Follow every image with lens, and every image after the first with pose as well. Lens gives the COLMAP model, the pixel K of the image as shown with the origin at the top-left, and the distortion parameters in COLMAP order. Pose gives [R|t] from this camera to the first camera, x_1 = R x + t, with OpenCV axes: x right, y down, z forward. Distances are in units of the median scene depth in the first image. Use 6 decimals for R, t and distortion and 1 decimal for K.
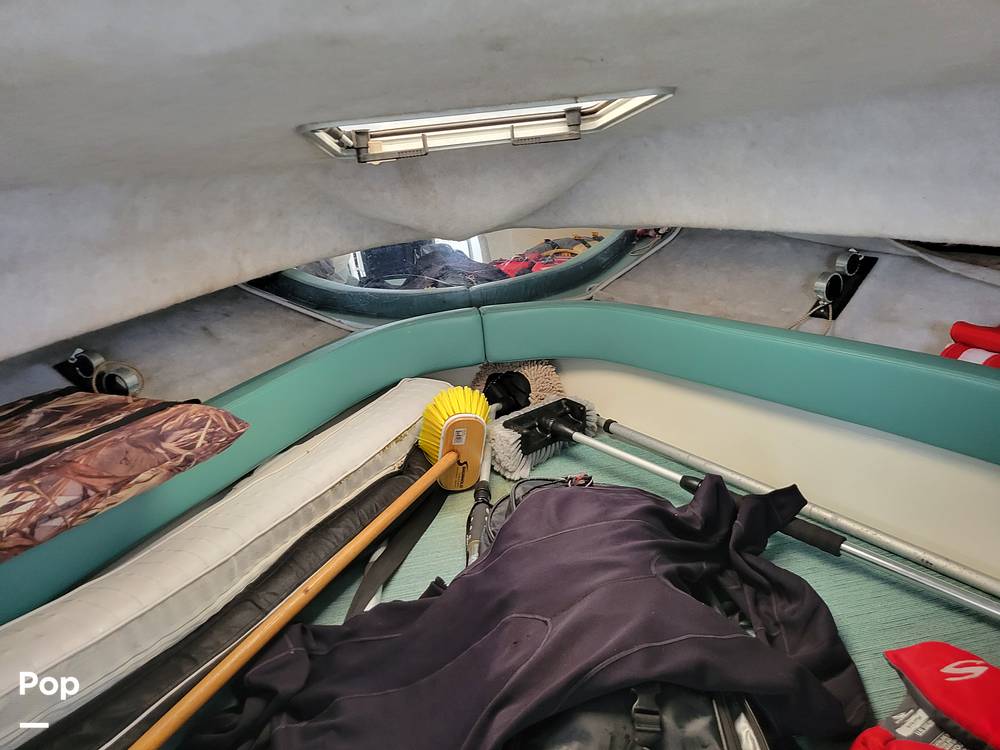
lens RADIAL K [[759.2, 0, 500.0], [0, 759.2, 375.0], [0, 0, 1]] dist [0.036379, -0.011062]
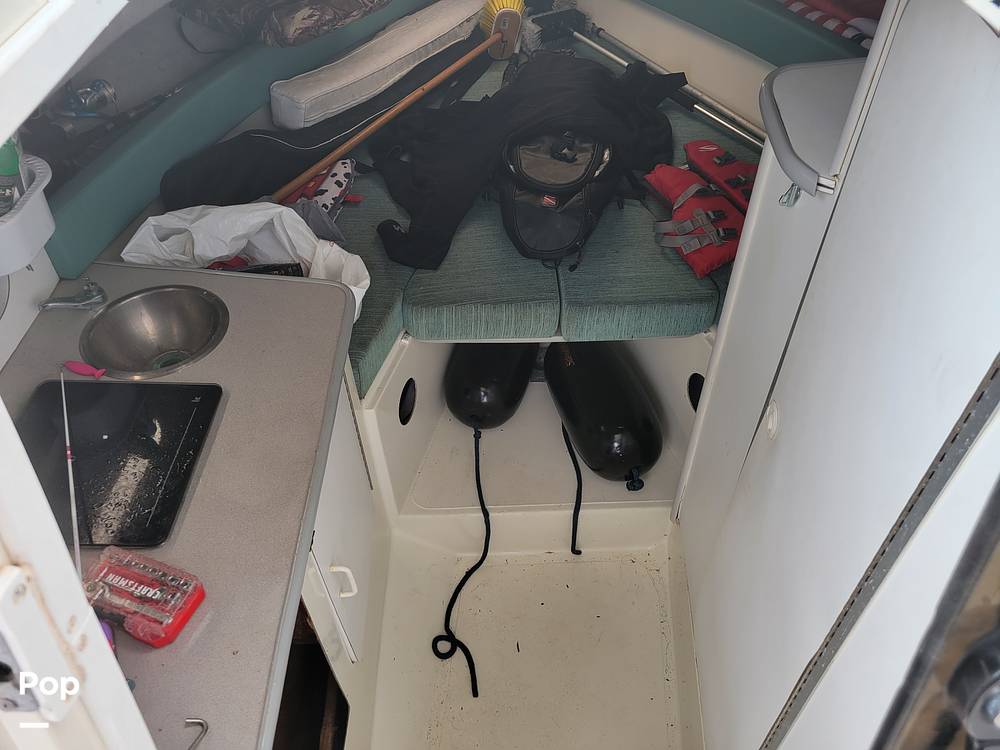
lens RADIAL K [[759.2, 0, 500.0], [0, 759.2, 375.0], [0, 0, 1]] dist [0.036379, -0.011062]
pose [[0.991344, 0.131092, 0.007243, 0.027817], [-0.120642, 0.887777, 0.444182, 0.023878], [0.051799, -0.441211, 0.895907, -0.911401]]
